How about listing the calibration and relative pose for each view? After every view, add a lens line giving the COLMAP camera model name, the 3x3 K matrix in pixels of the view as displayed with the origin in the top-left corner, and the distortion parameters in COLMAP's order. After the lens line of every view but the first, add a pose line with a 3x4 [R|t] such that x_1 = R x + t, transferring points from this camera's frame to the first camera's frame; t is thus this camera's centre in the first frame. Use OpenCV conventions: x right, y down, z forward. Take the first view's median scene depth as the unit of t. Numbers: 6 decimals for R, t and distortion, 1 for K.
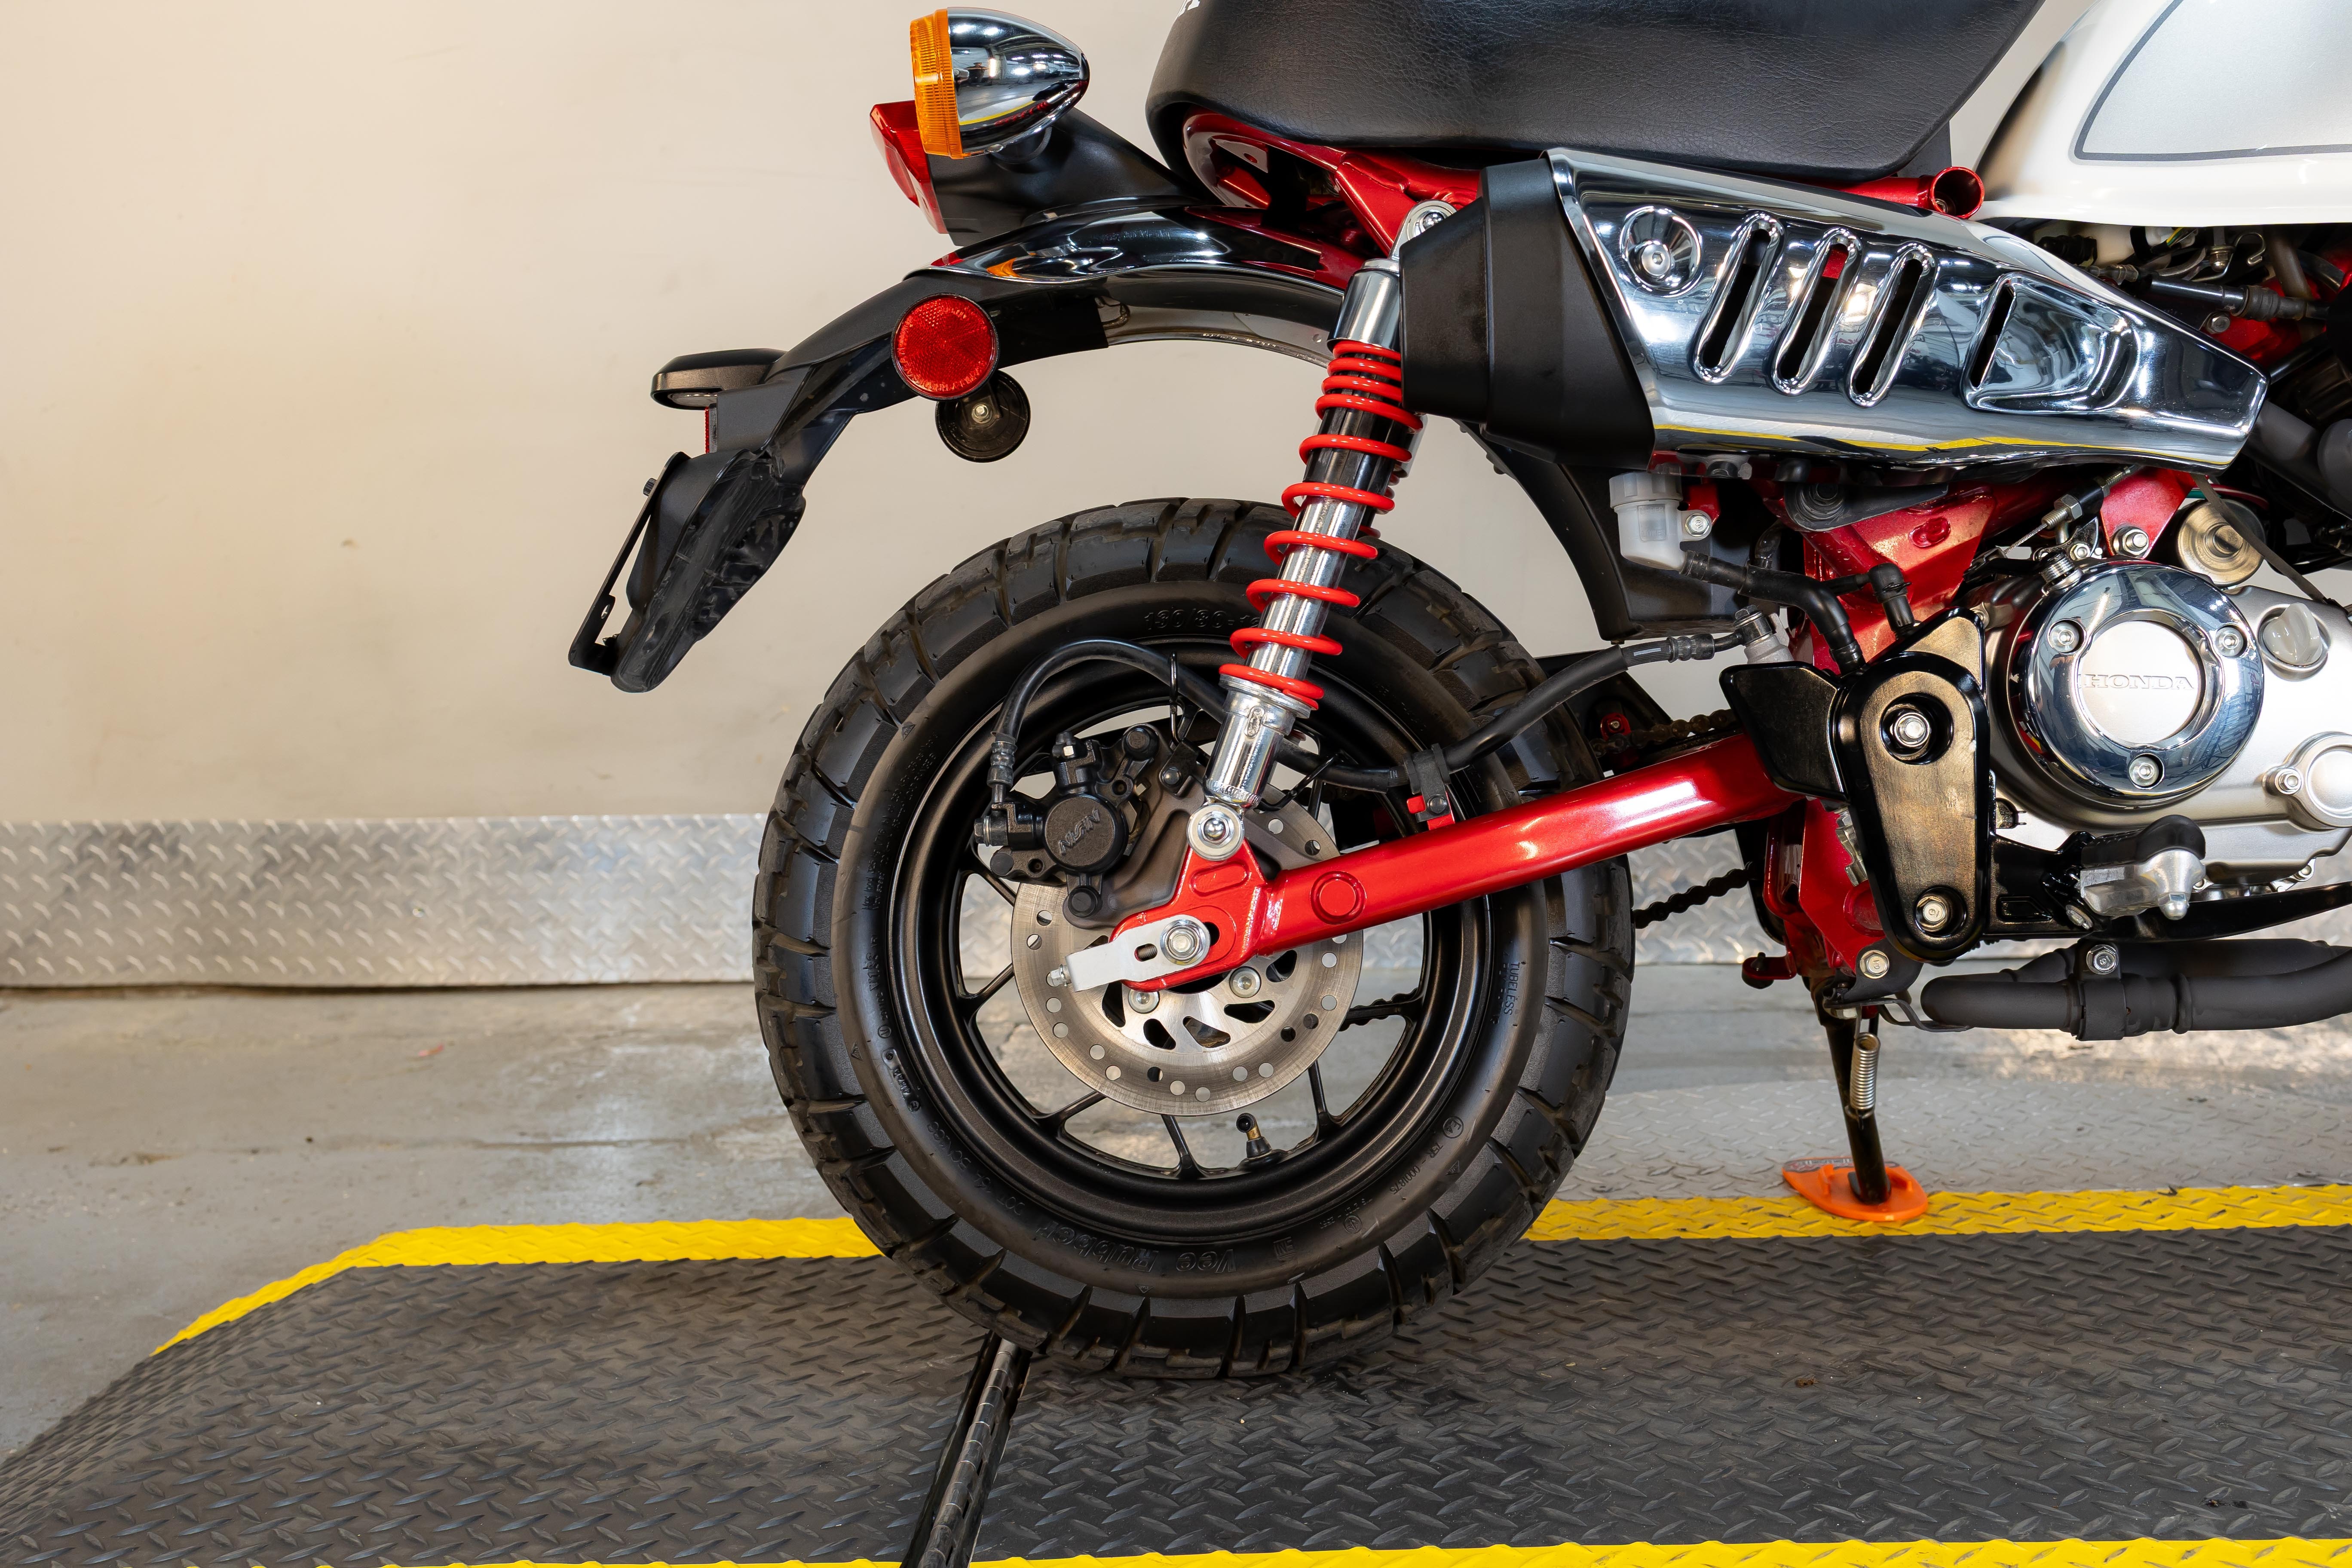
lens RADIAL K [[2359.3, 0, 1176.0], [0, 2359.3, 784.0], [0, 0, 1]] dist [0.002502, 0.008755]
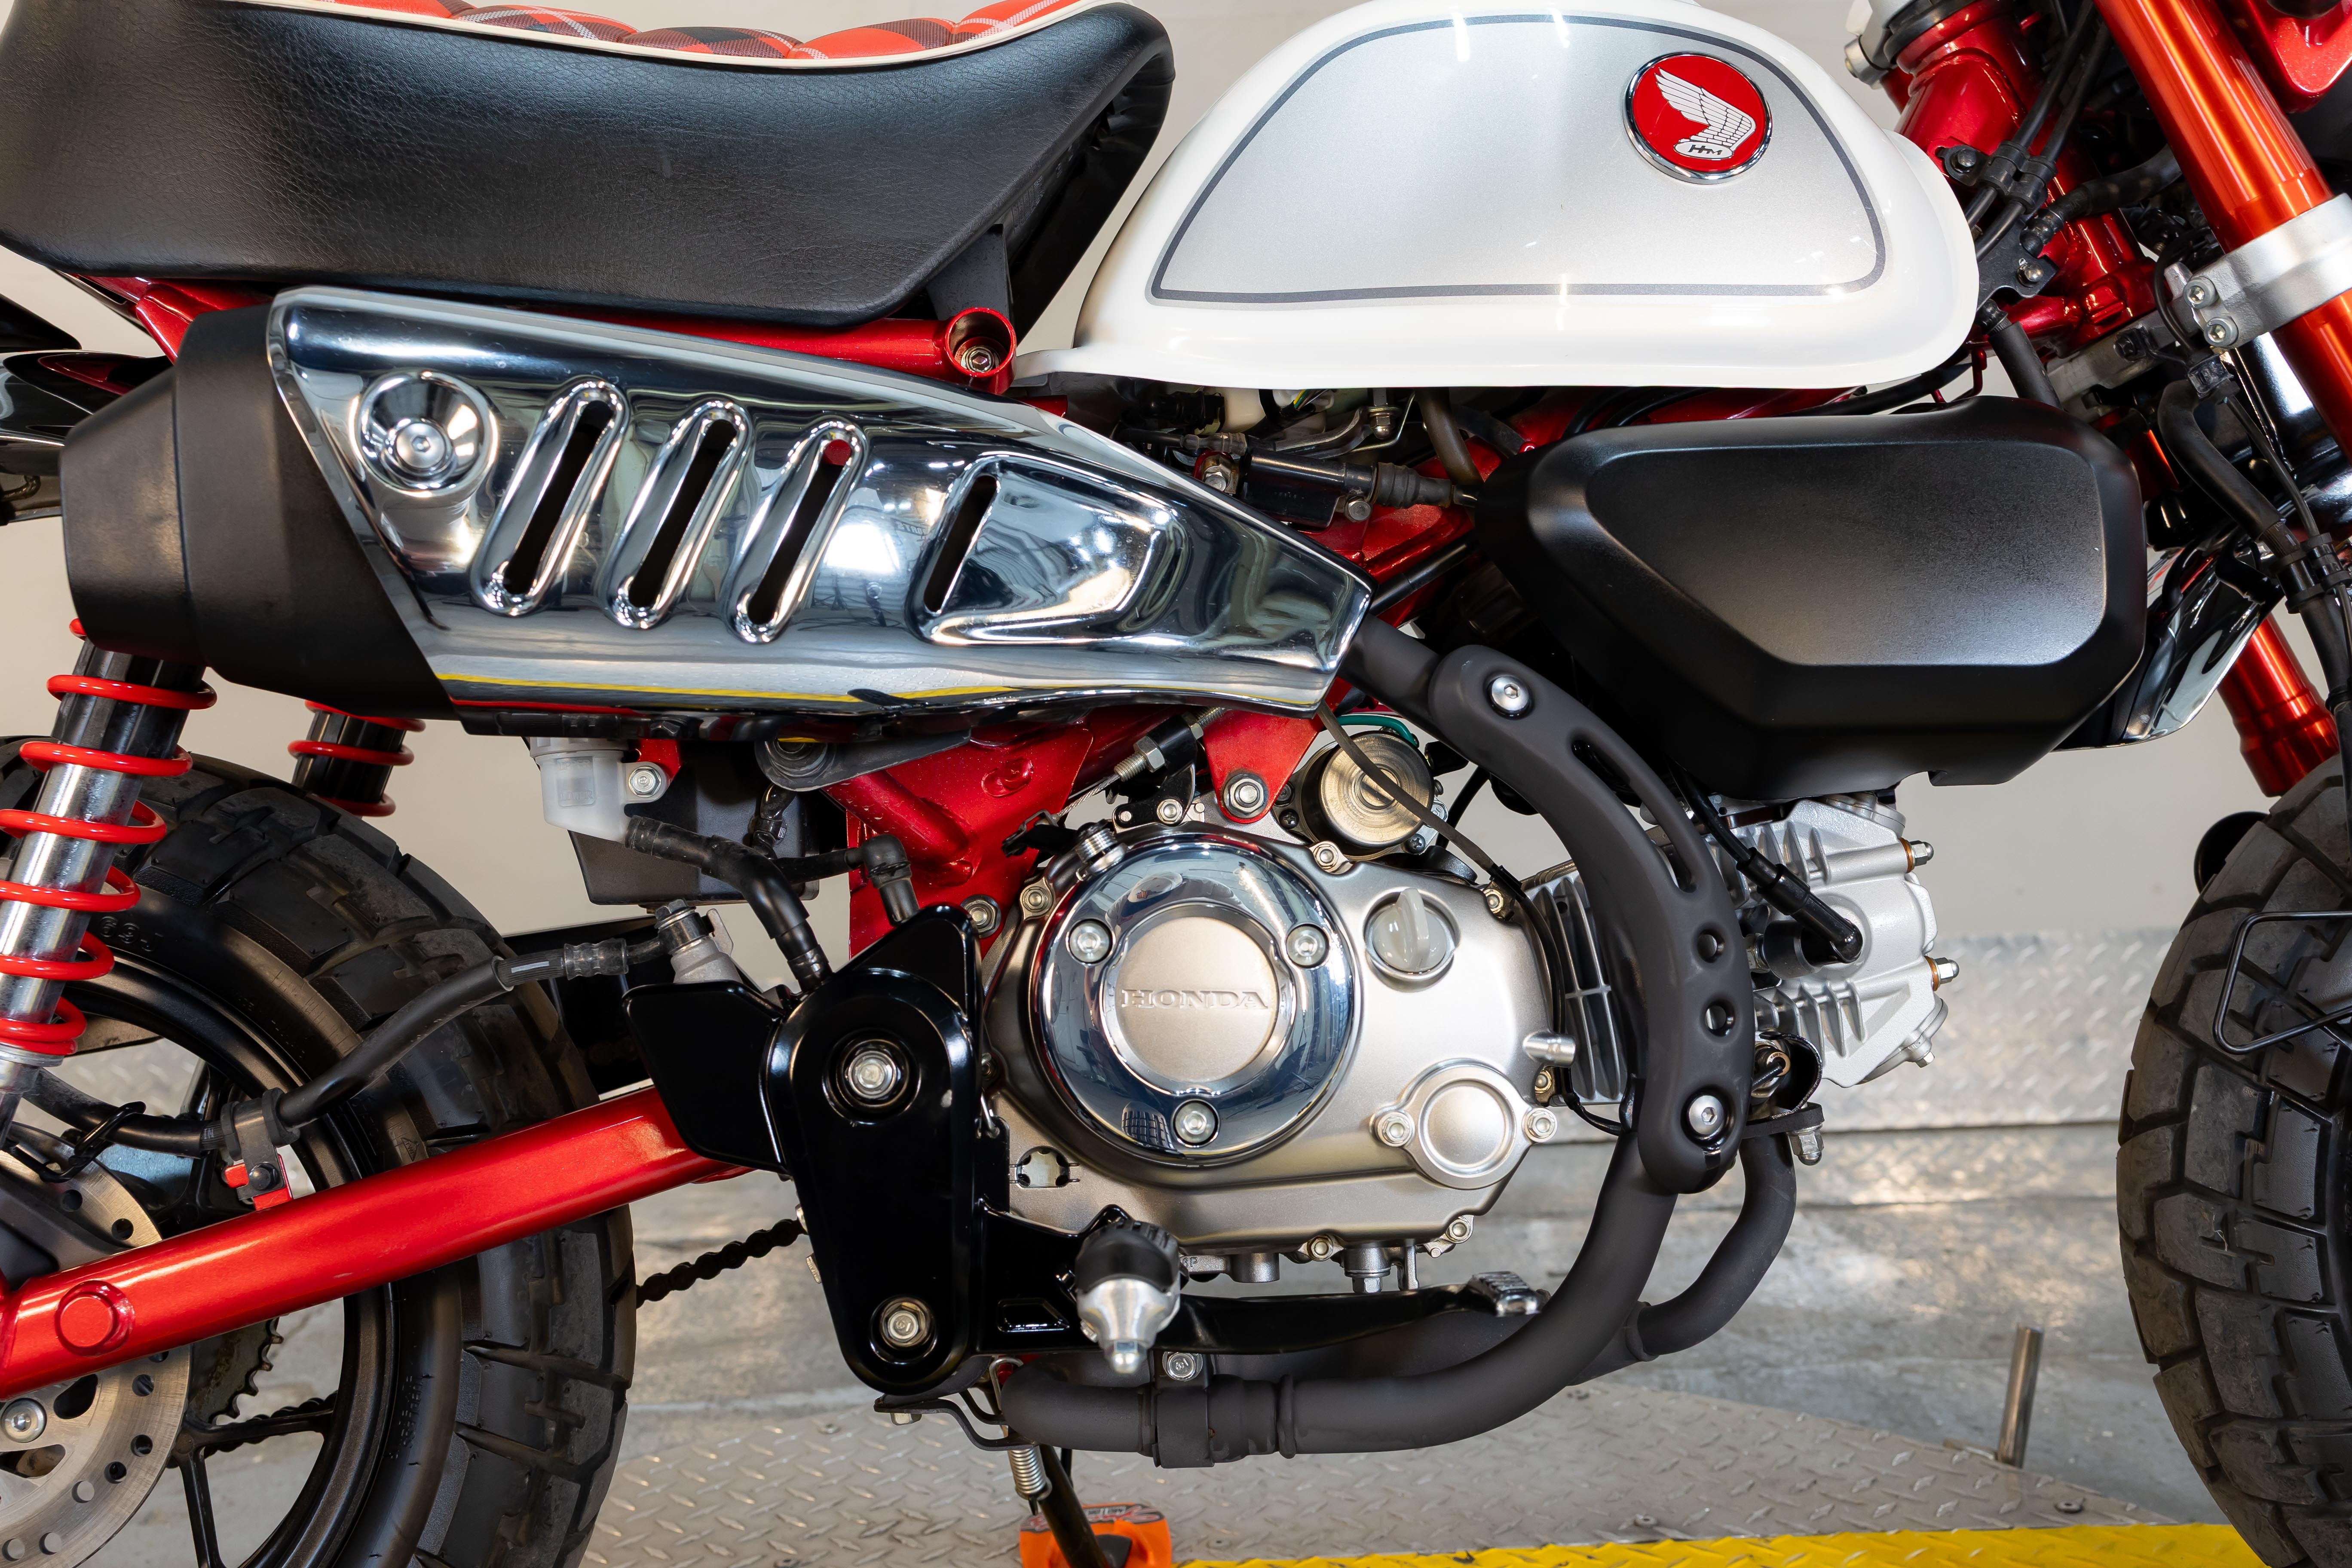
lens RADIAL K [[2350.2, 0, 1181.6], [0, 2350.2, 765.3], [0, 0, 1]] dist [0.012093, -0.003120]
pose [[0.996738, -0.010424, 0.080034, 0.331682], [0.013699, 0.999087, -0.040478, -0.083133], [-0.079539, 0.041443, 0.995970, 0.248789]]
